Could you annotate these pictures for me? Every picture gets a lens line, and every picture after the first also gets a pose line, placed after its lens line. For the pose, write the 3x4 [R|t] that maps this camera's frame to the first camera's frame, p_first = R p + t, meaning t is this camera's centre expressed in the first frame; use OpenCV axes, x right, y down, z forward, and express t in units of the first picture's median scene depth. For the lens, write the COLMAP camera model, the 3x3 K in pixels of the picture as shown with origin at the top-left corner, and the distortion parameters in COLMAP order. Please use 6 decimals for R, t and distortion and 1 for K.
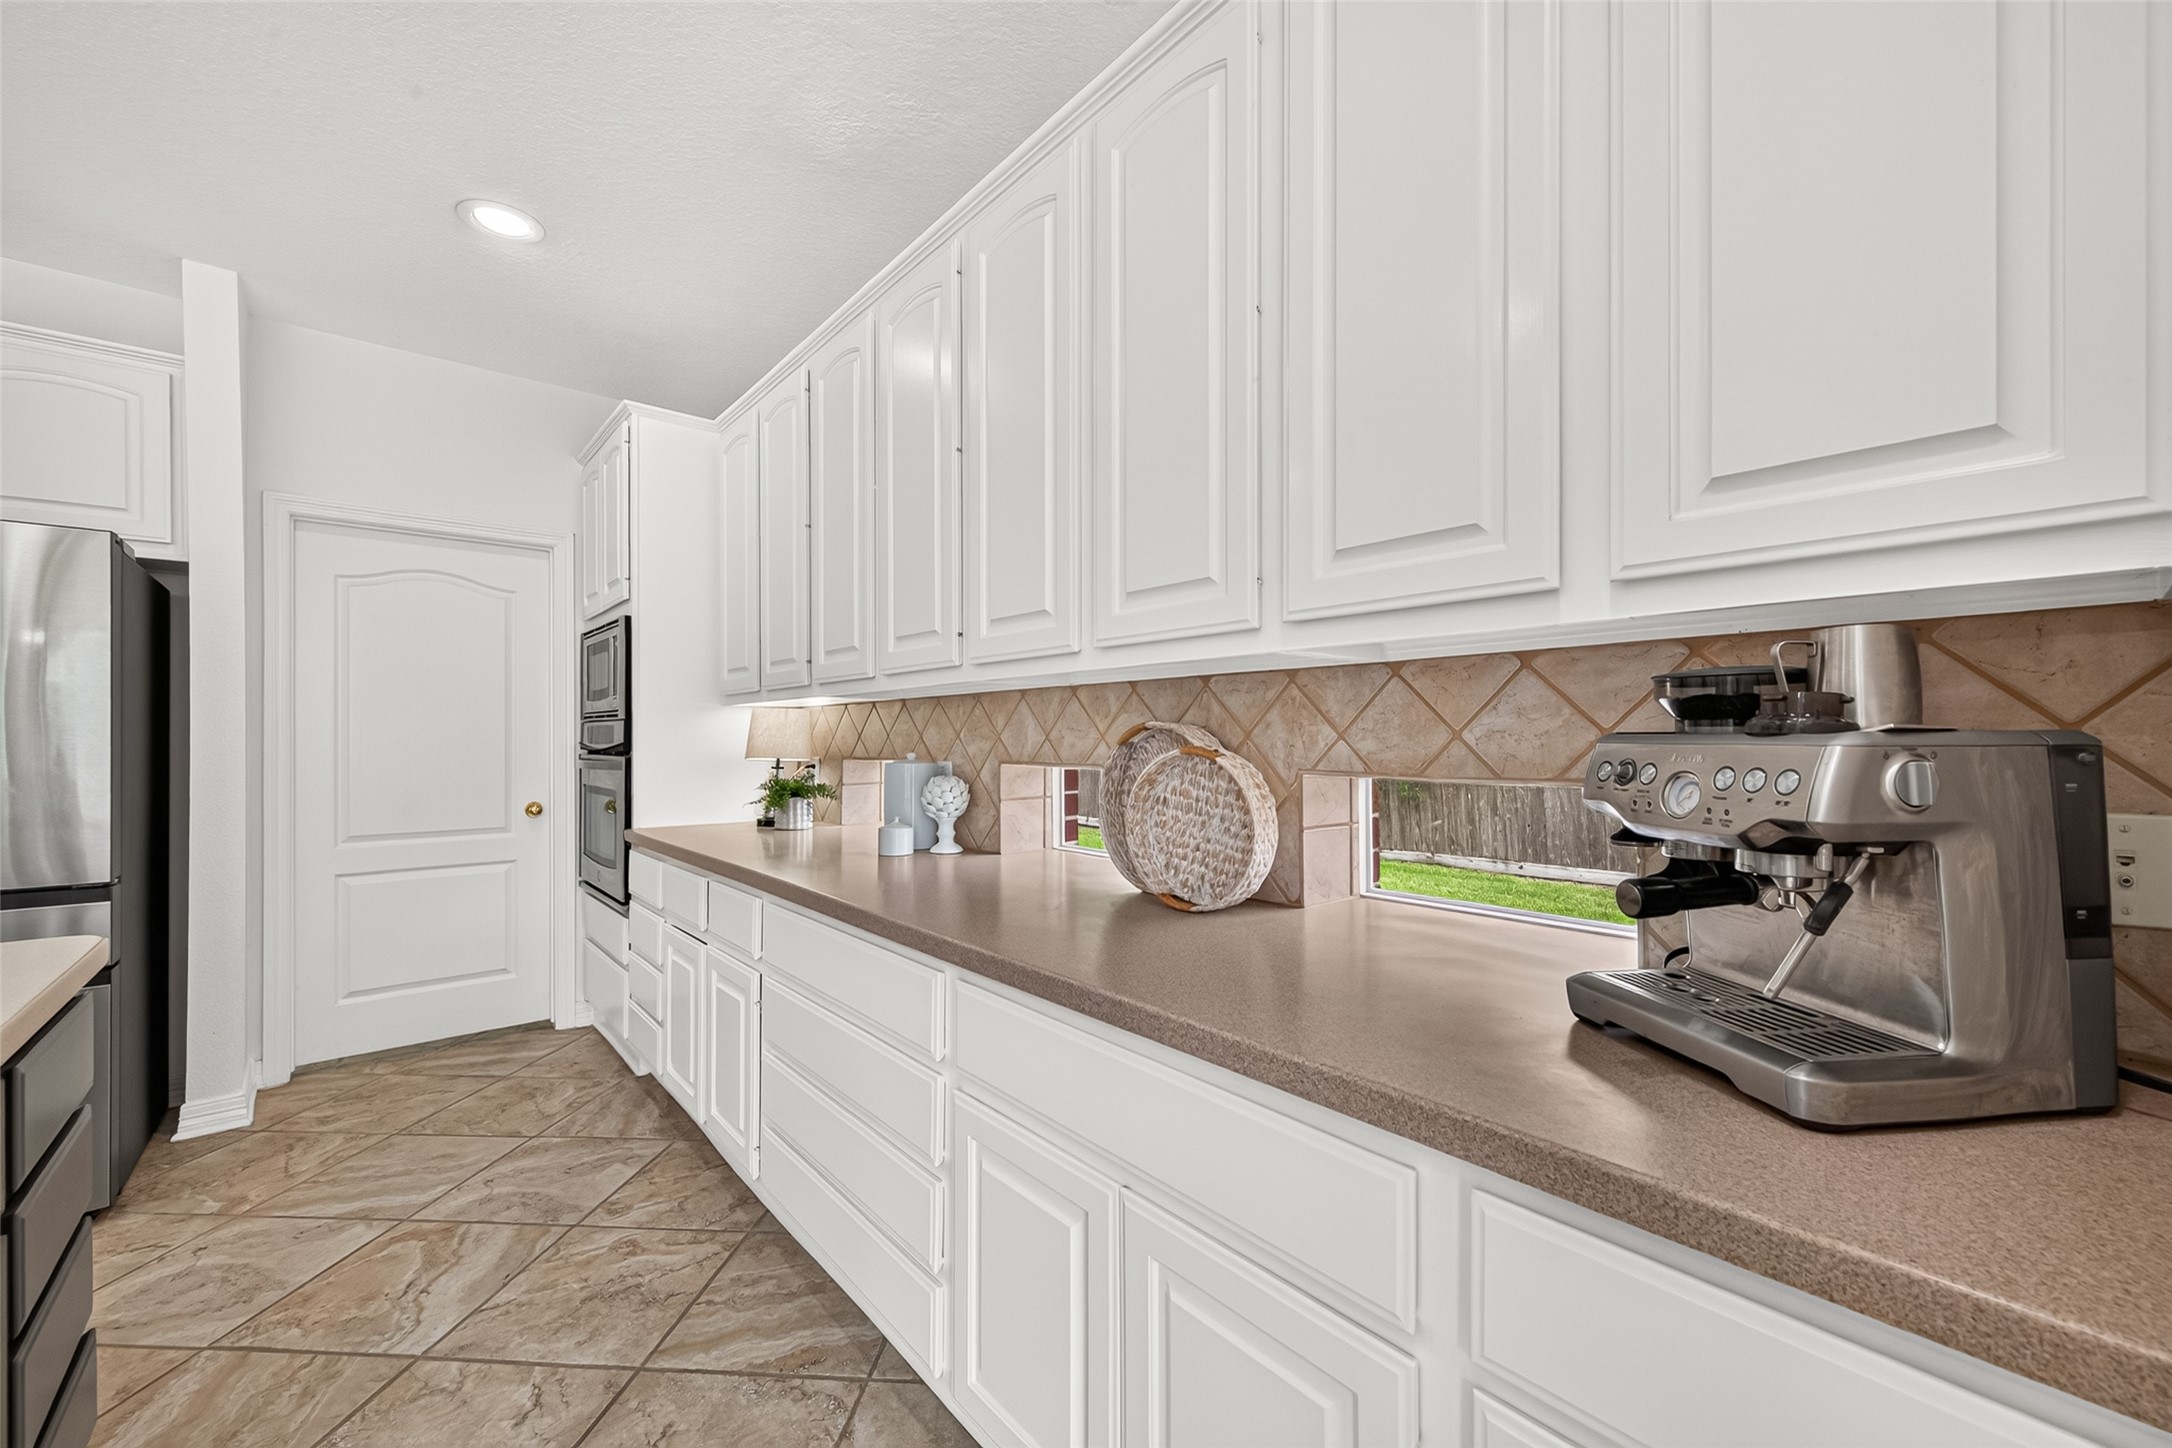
lens RADIAL K [[860.7, 0, 1077.2], [0, 860.7, 728.2], [0, 0, 1]] dist [0.007865, -0.000977]
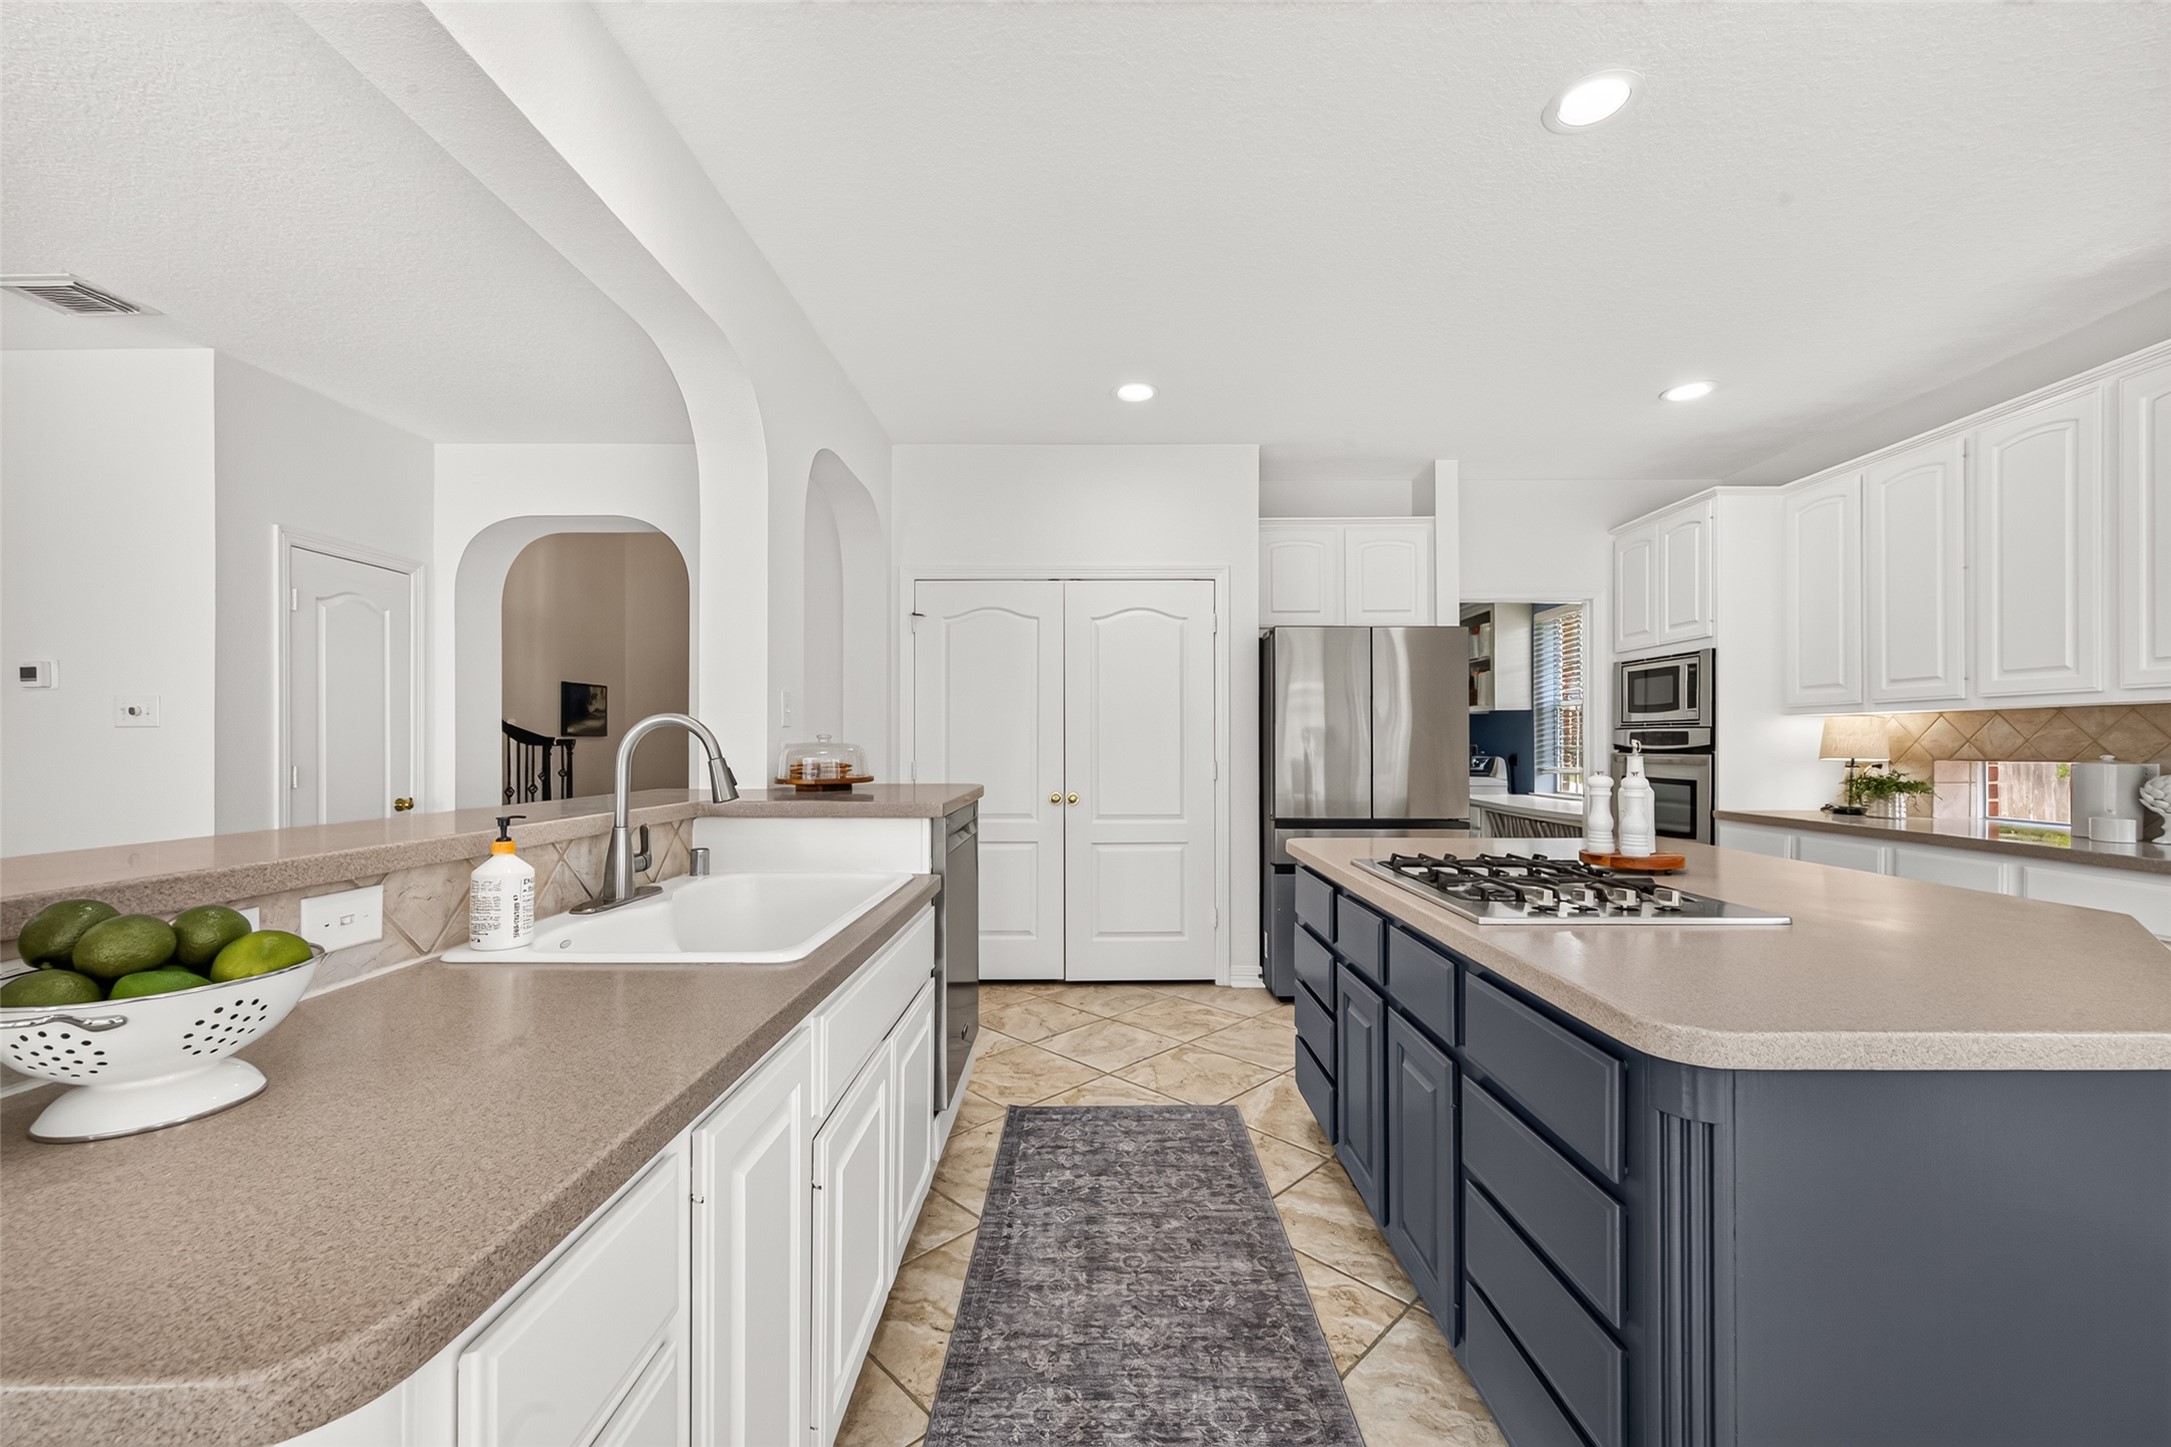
lens RADIAL K [[860.3, 0, 1085.6], [0, 860.3, 742.4], [0, 0, 1]] dist [0.007865, -0.000977]
pose [[0.768628, 0.006793, -0.639660, -0.406472], [0.001490, 0.999922, 0.012410, -0.003542], [0.639694, -0.010492, 0.768558, -0.617183]]
